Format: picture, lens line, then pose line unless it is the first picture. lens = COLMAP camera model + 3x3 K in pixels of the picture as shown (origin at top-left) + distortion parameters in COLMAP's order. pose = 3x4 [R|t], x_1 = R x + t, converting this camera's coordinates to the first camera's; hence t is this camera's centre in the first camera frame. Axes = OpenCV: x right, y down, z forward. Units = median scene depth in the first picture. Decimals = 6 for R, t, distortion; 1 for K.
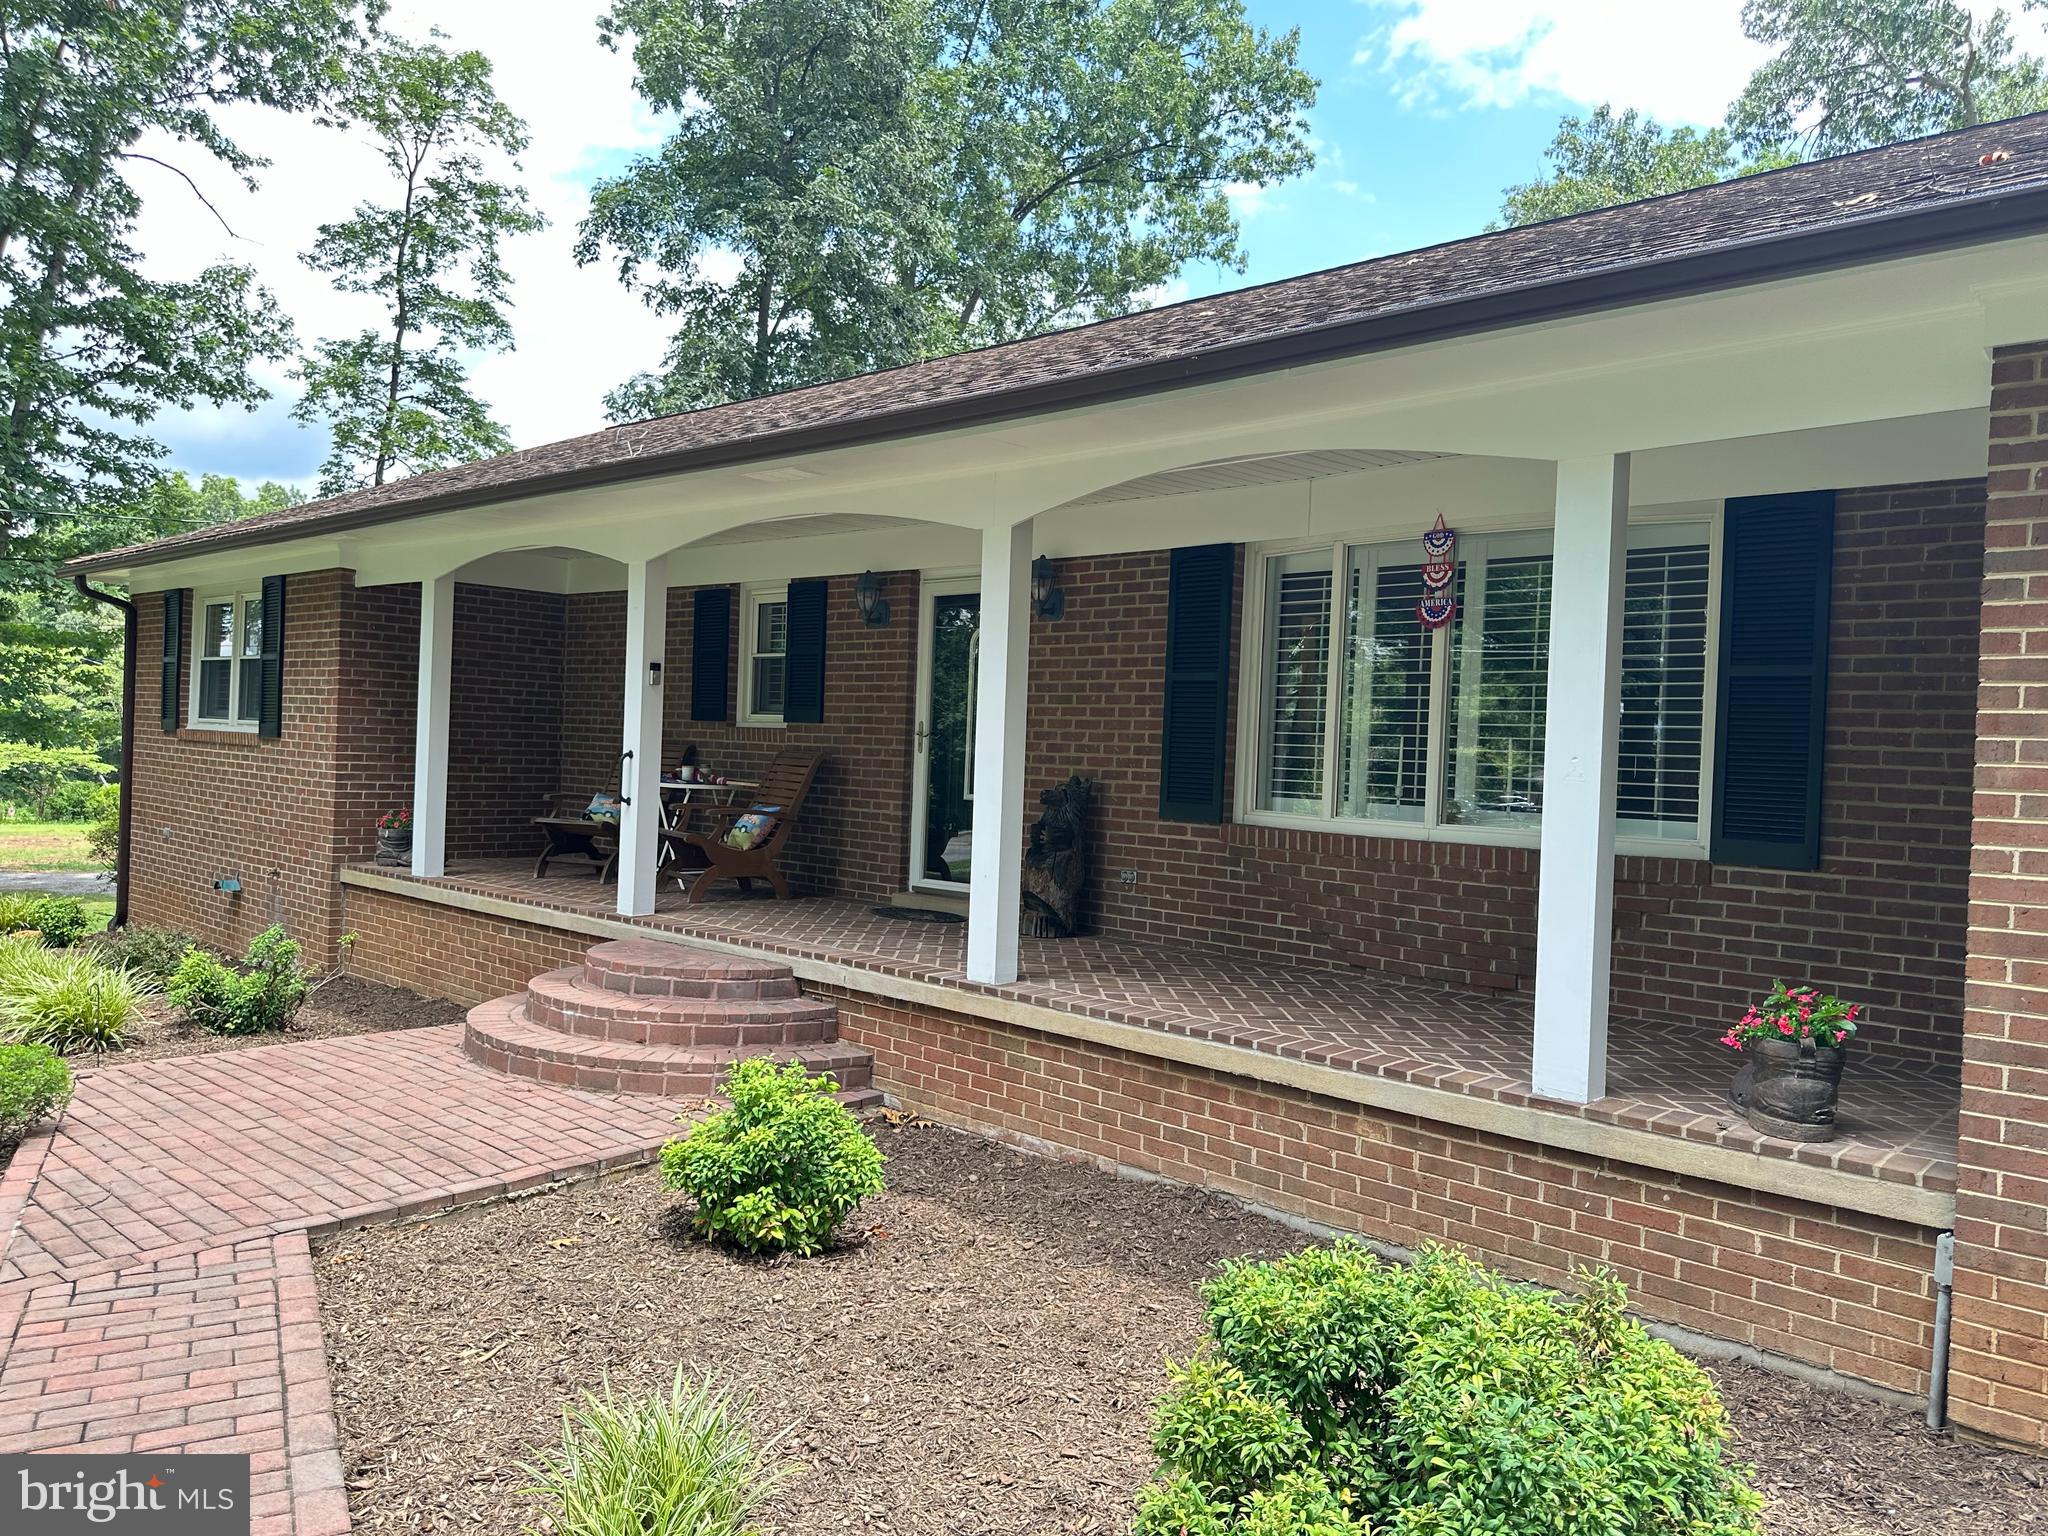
lens RADIAL K [[1495.4, 0, 1024.0], [0, 1495.4, 768.0], [0, 0, 1]] dist [0.060492, -0.076965]
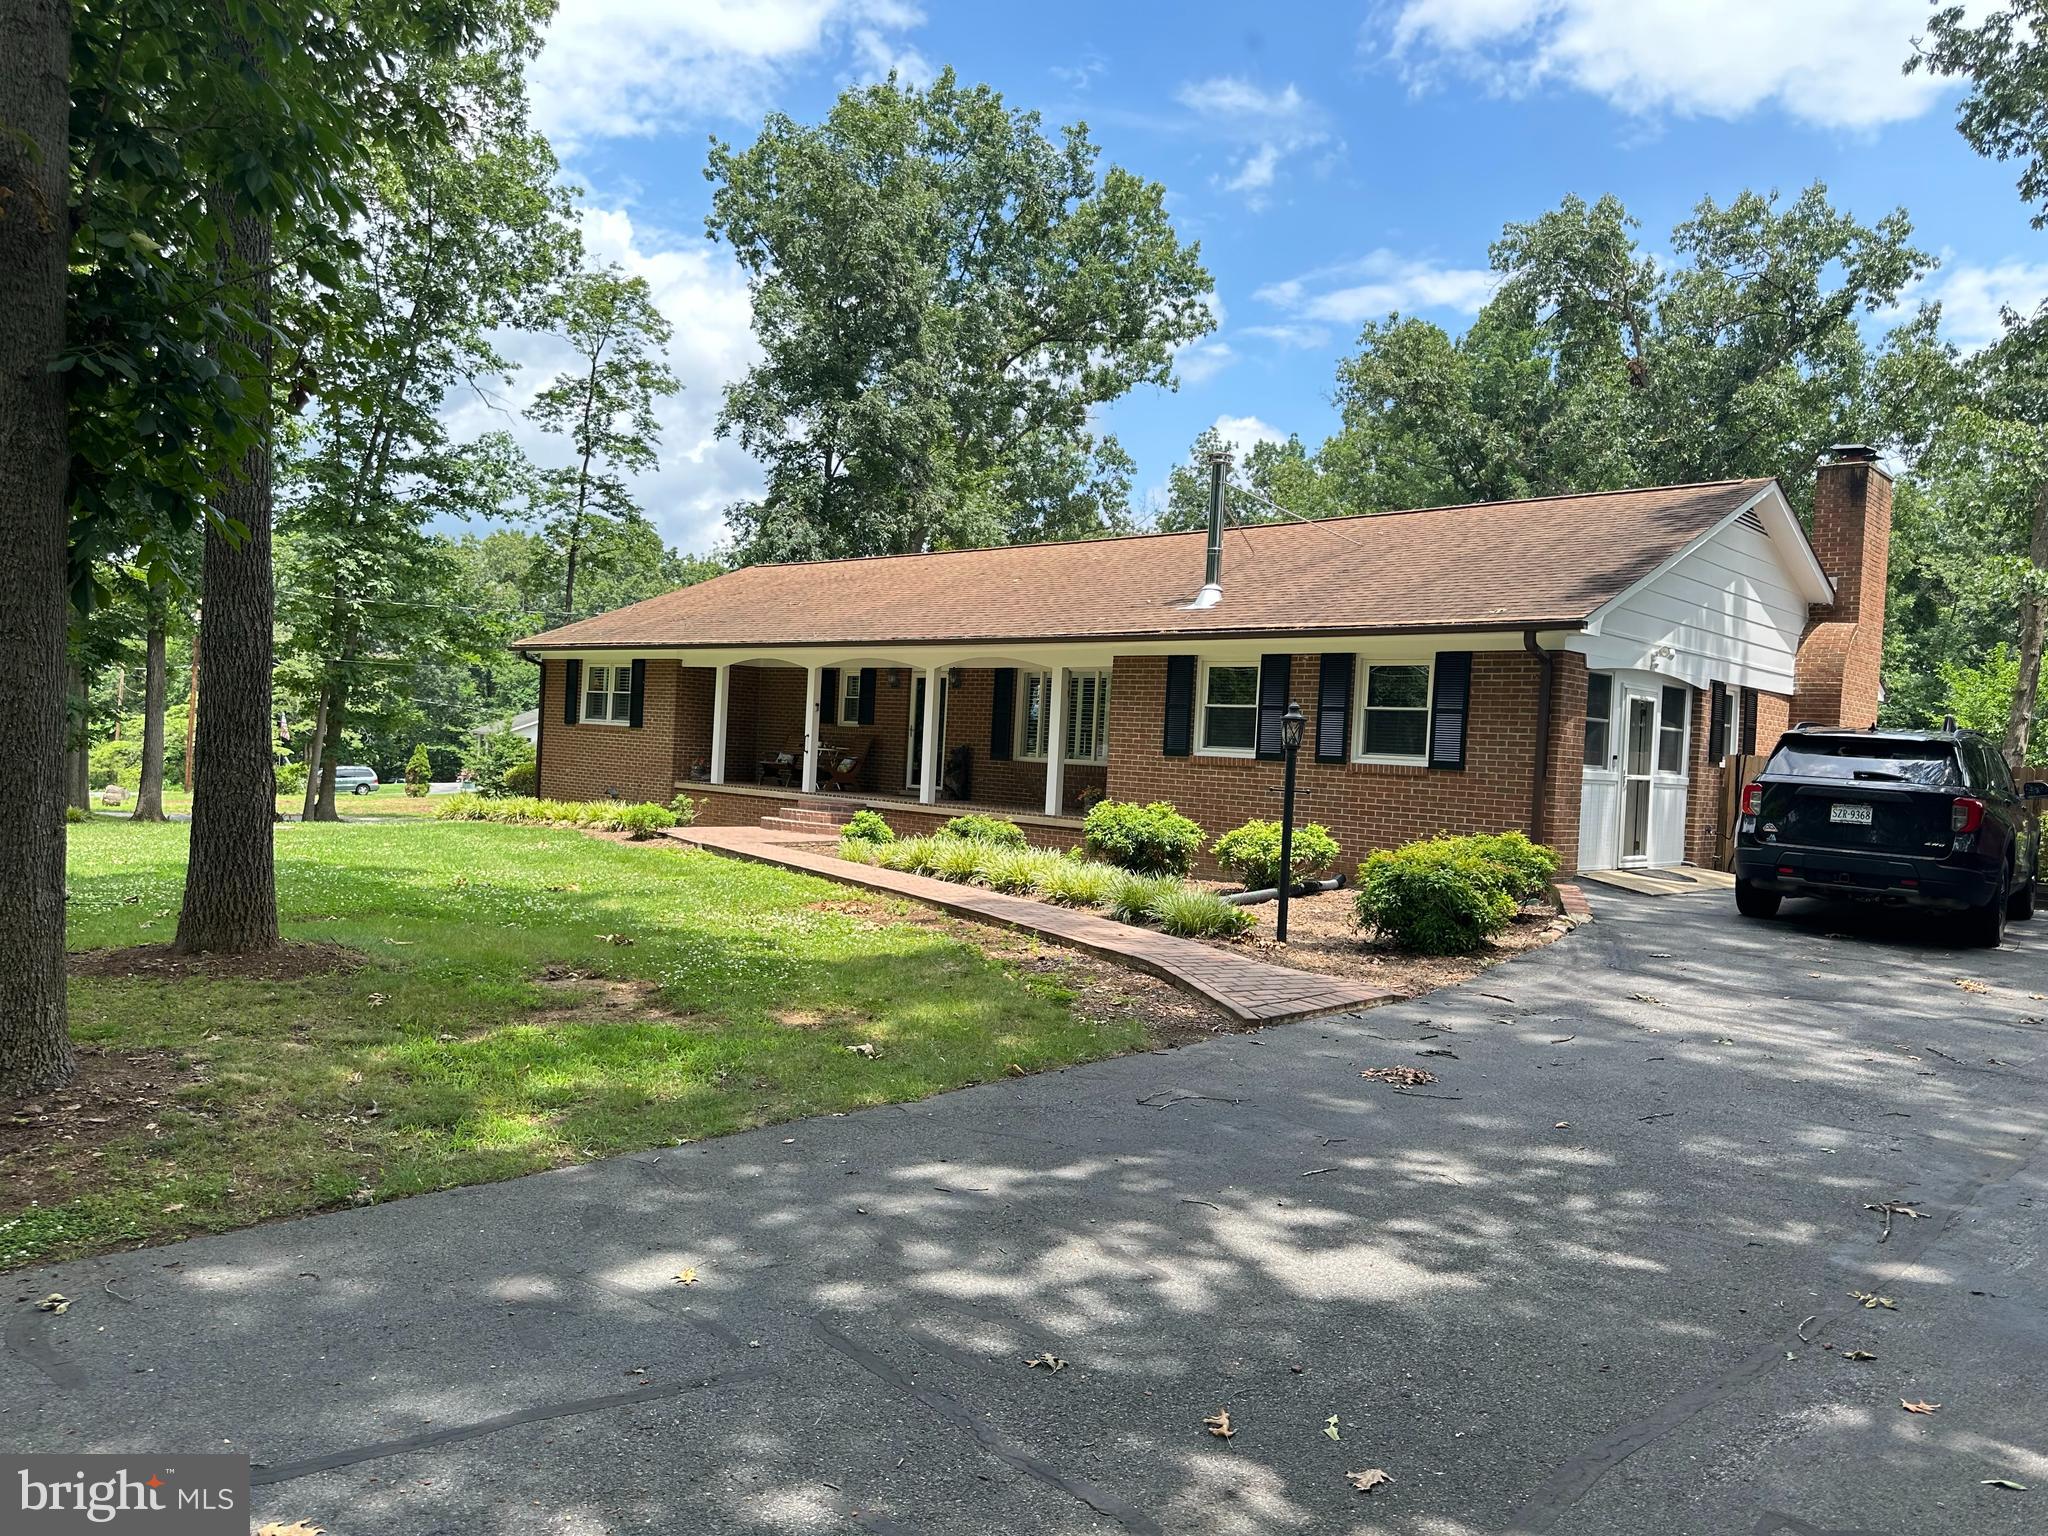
lens RADIAL K [[1481.6, 0, 1024.0], [0, 1481.6, 768.0], [0, 0, 1]] dist [0.133552, -0.071799]
pose [[0.999795, 0.013315, -0.015227, 0.053716], [-0.013324, 0.999911, -0.000492, 0.013537], [0.015219, 0.000694, 0.999884, -0.514112]]
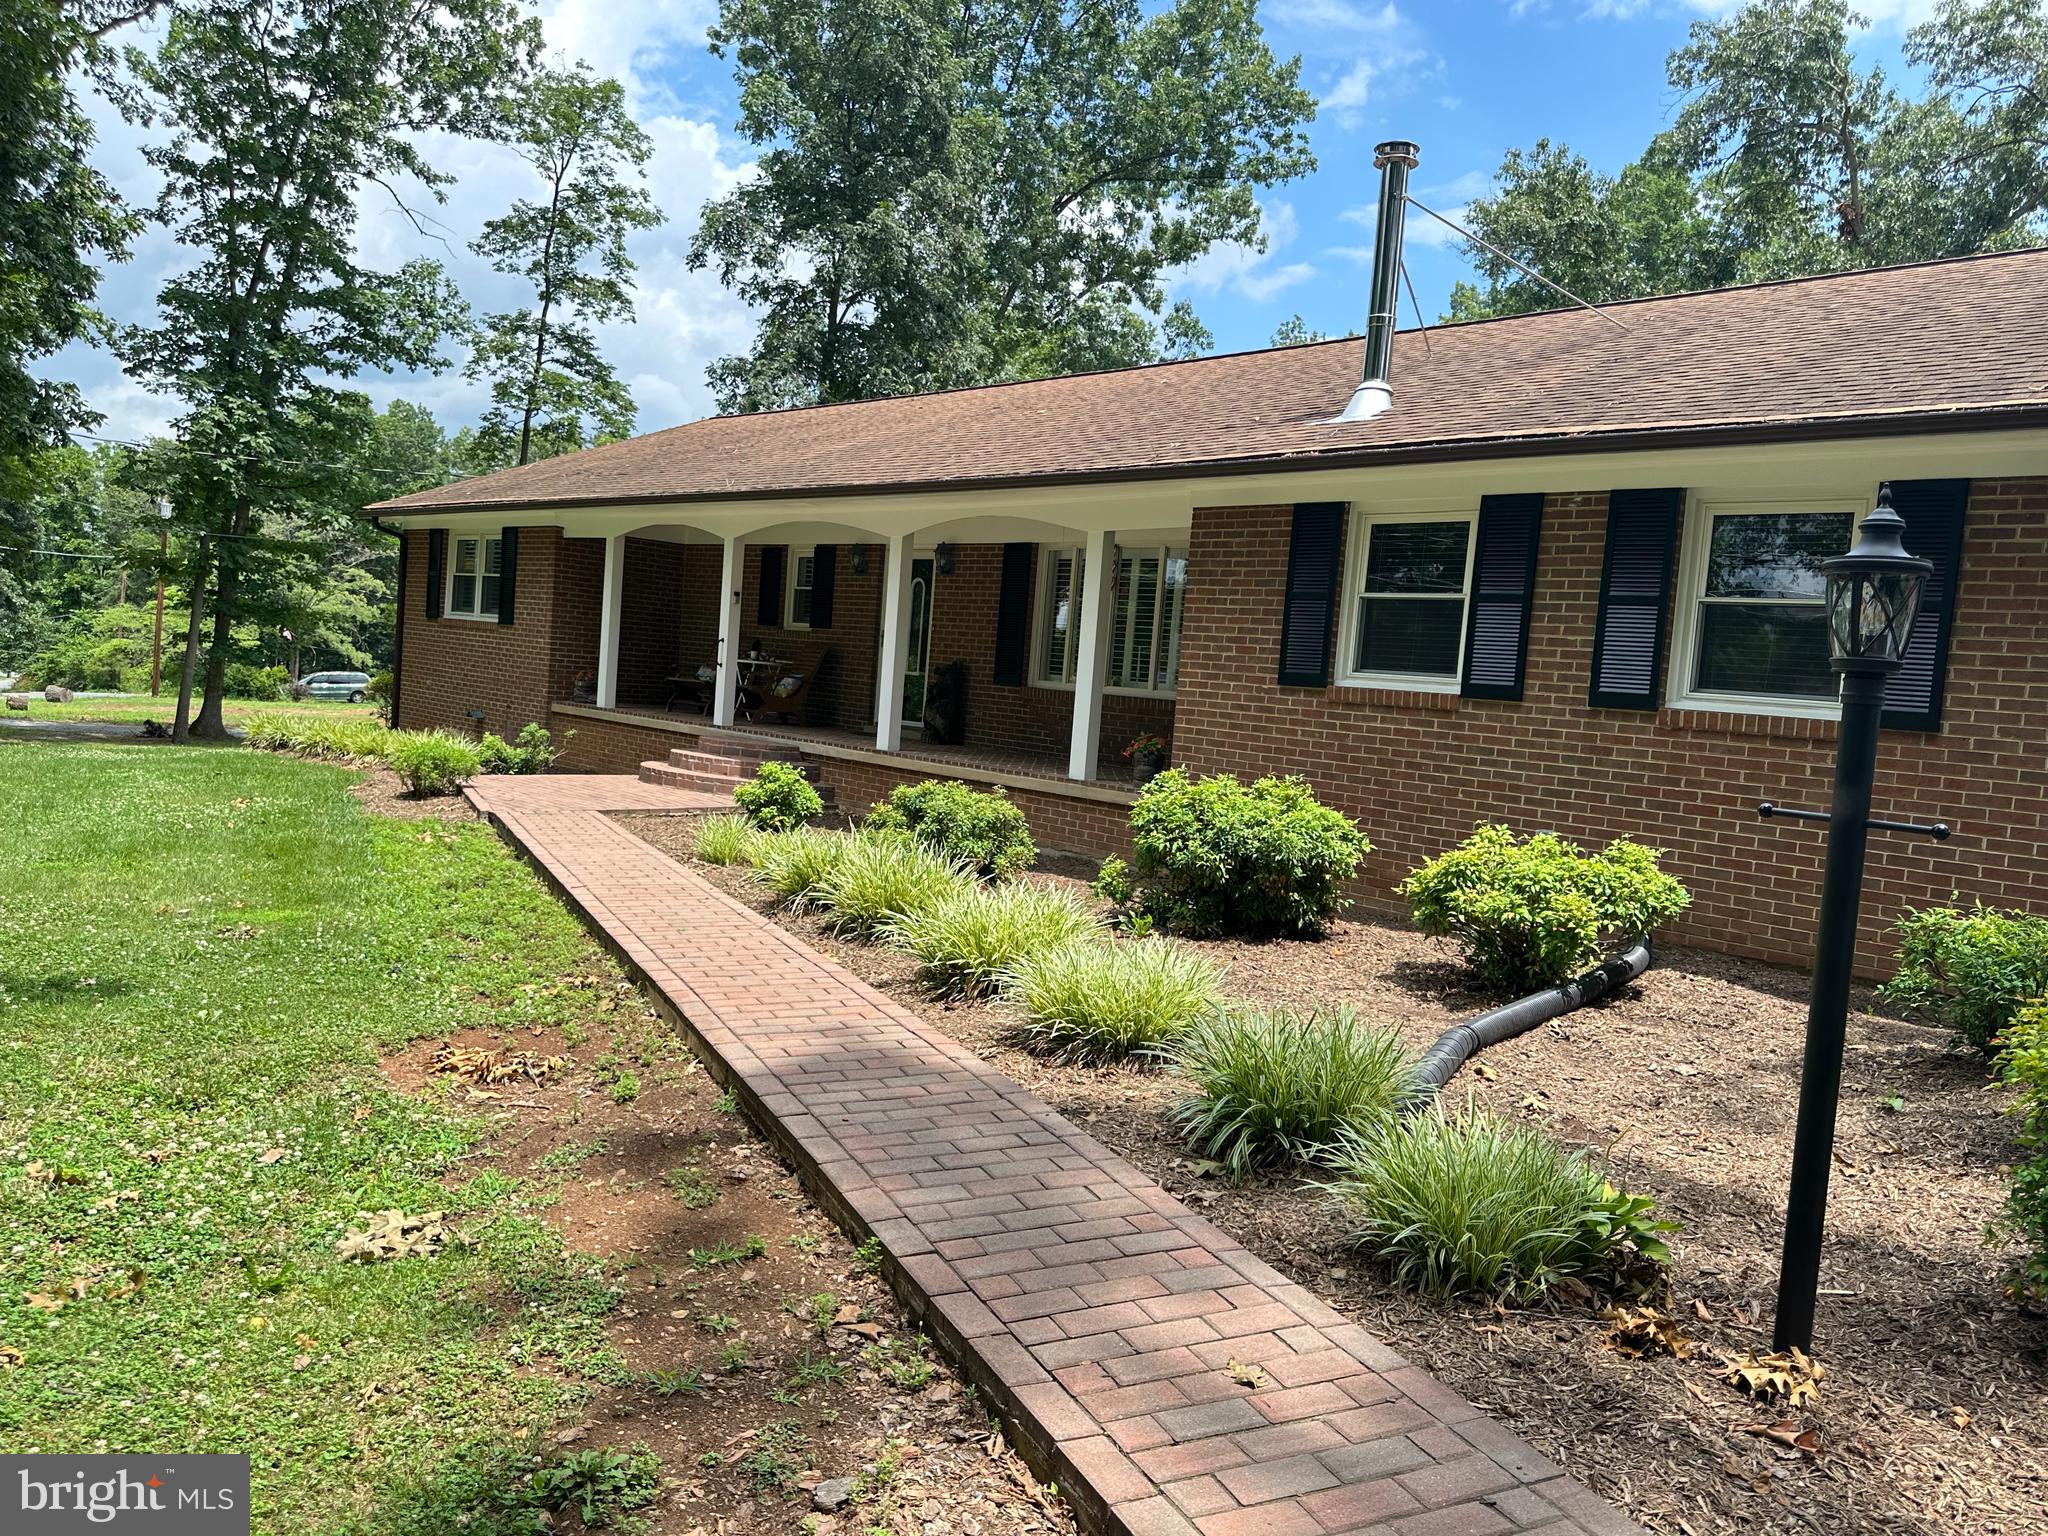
lens RADIAL K [[1495.4, 0, 1024.0], [0, 1495.4, 768.0], [0, 0, 1]] dist [0.060492, -0.076965]
pose [[0.997794, 0.042794, -0.050752, 0.061773], [-0.040191, 0.997877, 0.051254, 0.011135], [0.052838, -0.049102, 0.997395, -0.245912]]
